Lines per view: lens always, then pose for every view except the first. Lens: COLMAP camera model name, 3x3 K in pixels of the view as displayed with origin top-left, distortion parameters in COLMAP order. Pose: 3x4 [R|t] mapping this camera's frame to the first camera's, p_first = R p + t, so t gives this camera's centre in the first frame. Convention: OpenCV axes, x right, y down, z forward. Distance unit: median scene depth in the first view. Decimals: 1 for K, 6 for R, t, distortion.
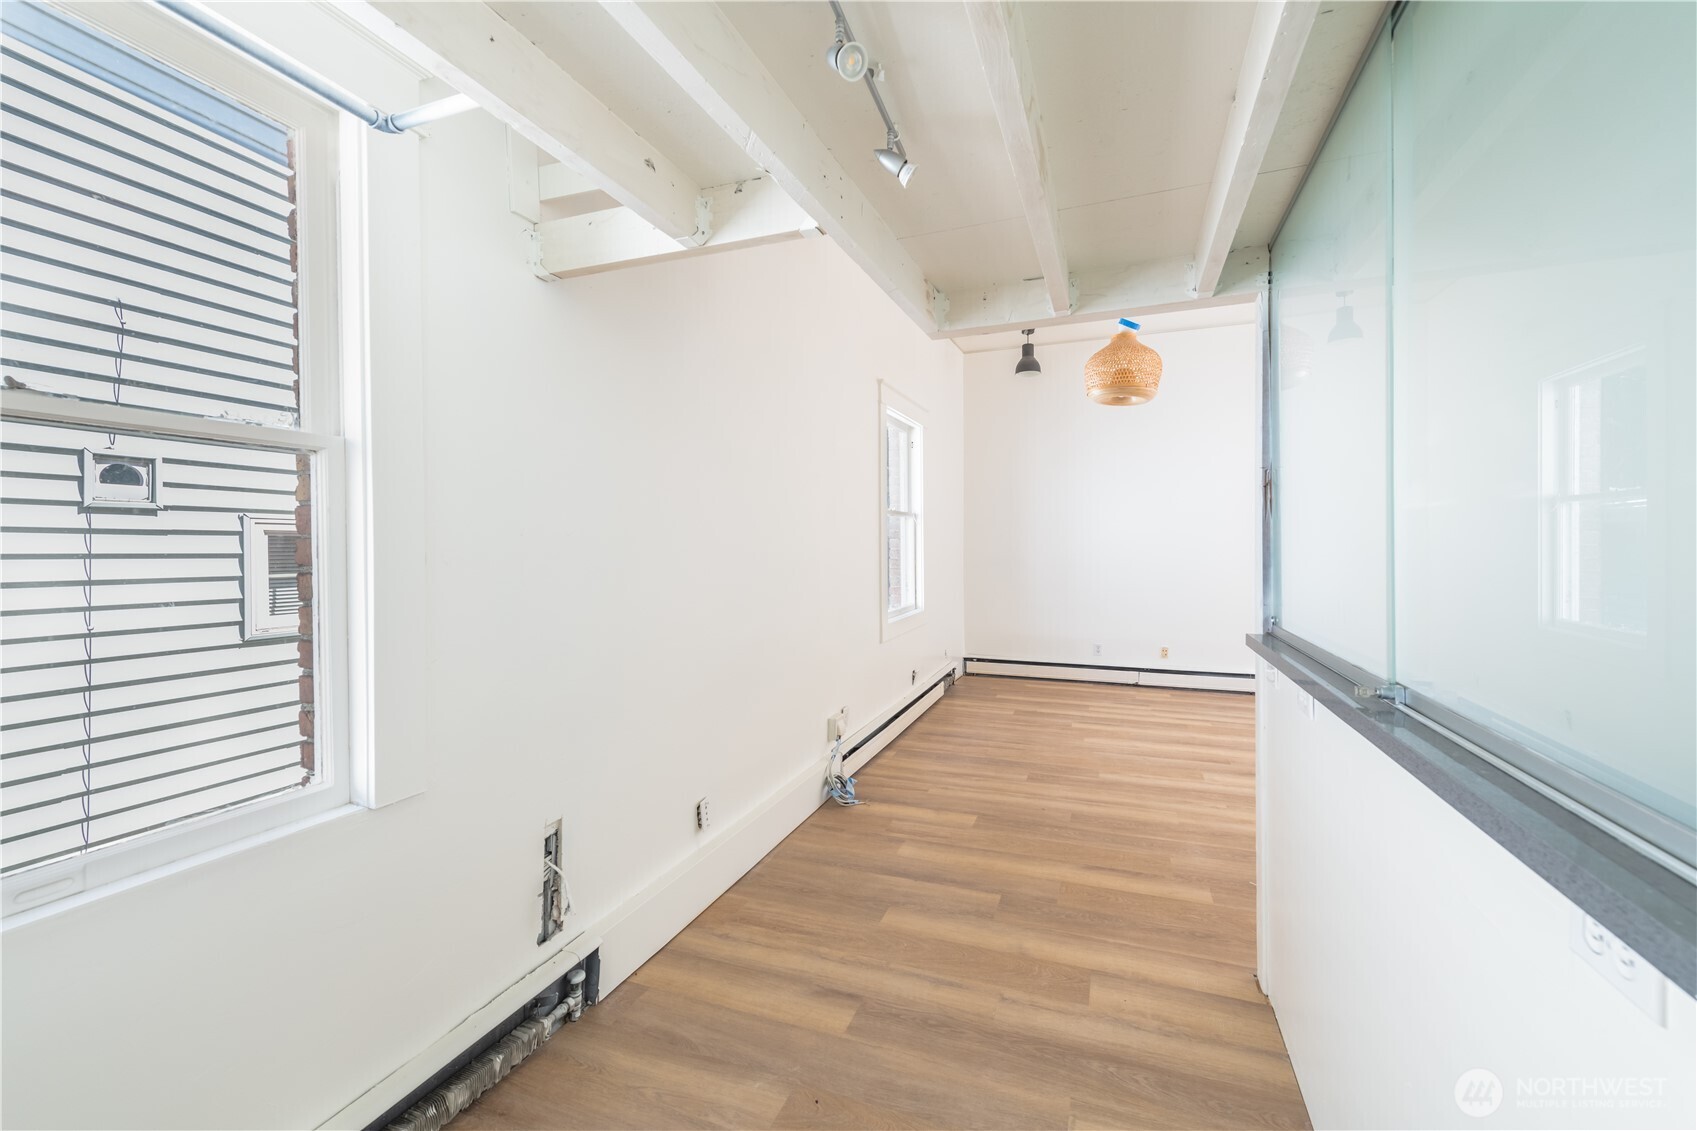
lens RADIAL K [[667.4, 0, 852.5], [0, 667.4, 559.7], [0, 0, 1]] dist [0.017713, -0.006021]
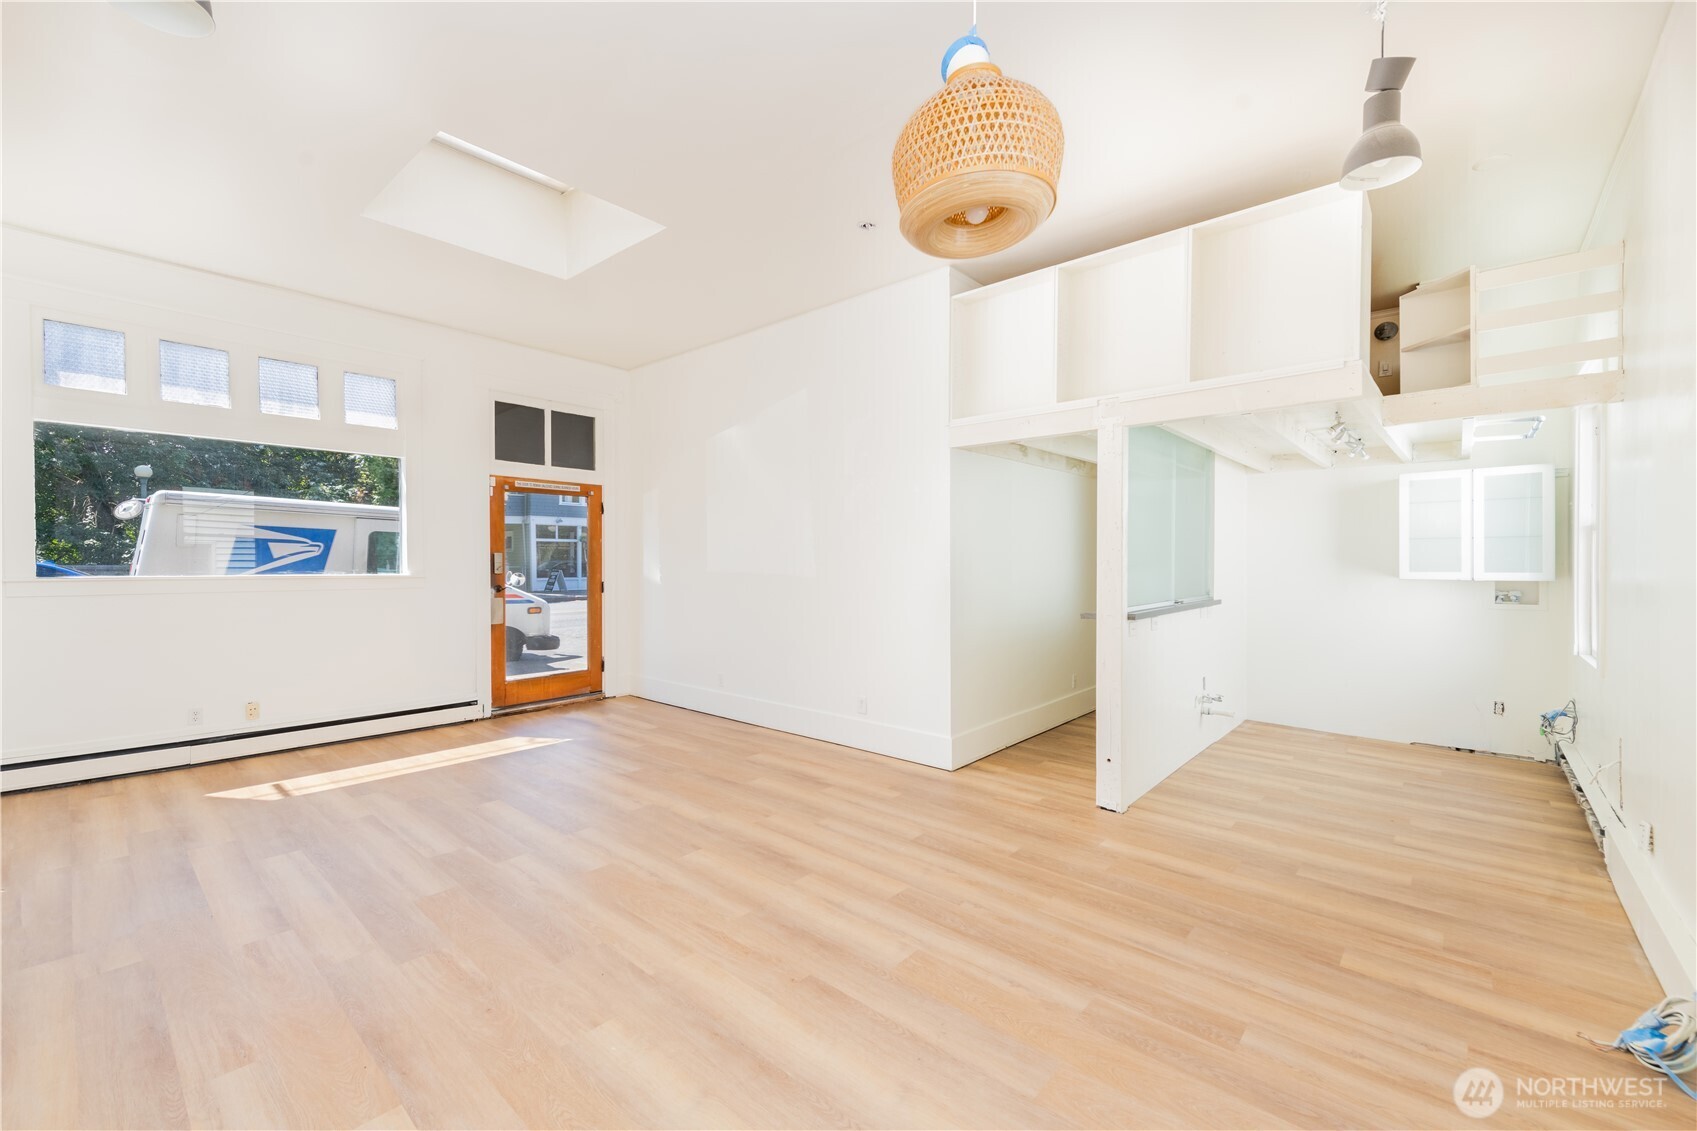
lens RADIAL K [[688.0, 0, 824.4], [0, 688.0, 563.9], [0, 0, 1]] dist [0.024036, -0.008148]
pose [[-0.934994, 0.005119, 0.354627, 0.533331], [0.011552, 0.999805, 0.016025, -0.058458], [-0.354476, 0.019080, -0.934871, 2.317639]]
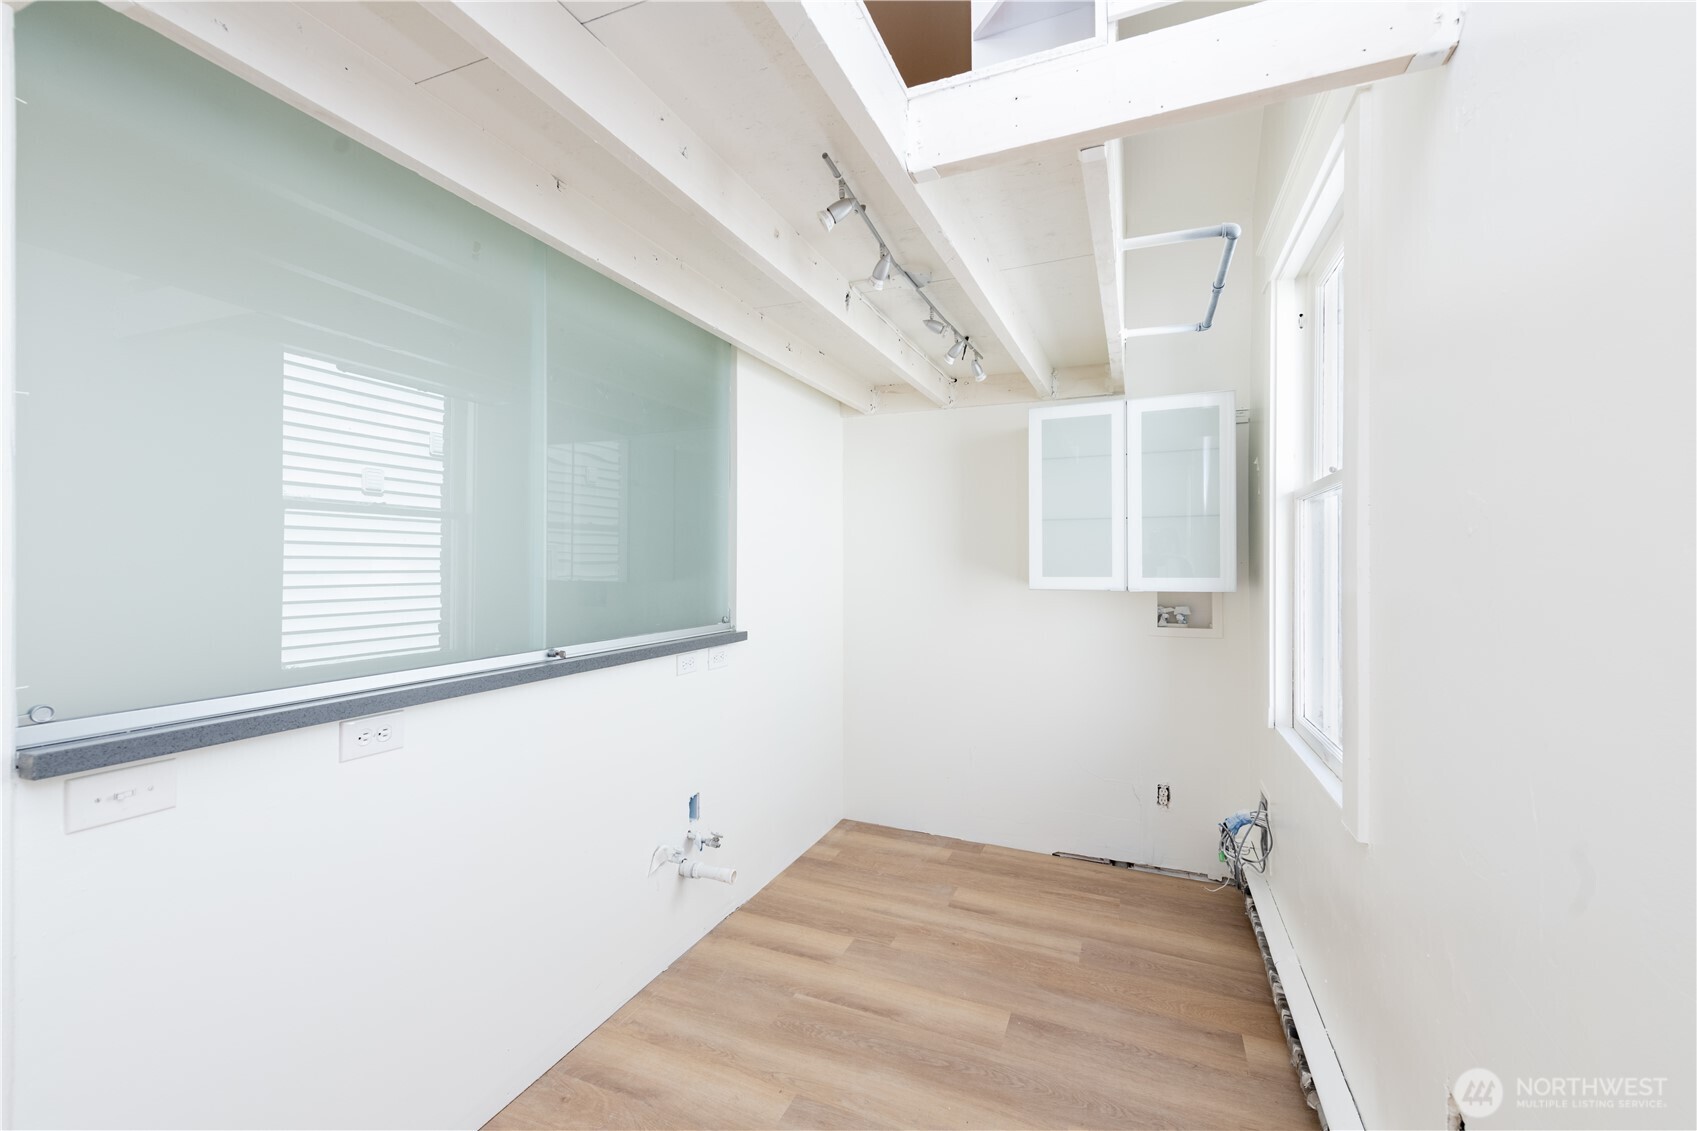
lens RADIAL K [[688.1, 0, 857.0], [0, 688.1, 558.5], [0, 0, 1]] dist [0.009732, -0.000811]
pose [[-0.999899, 0.004352, 0.013511, 0.009569], [0.004474, 0.999949, 0.009019, -0.029110], [-0.013471, 0.009078, -0.999868, 1.103457]]
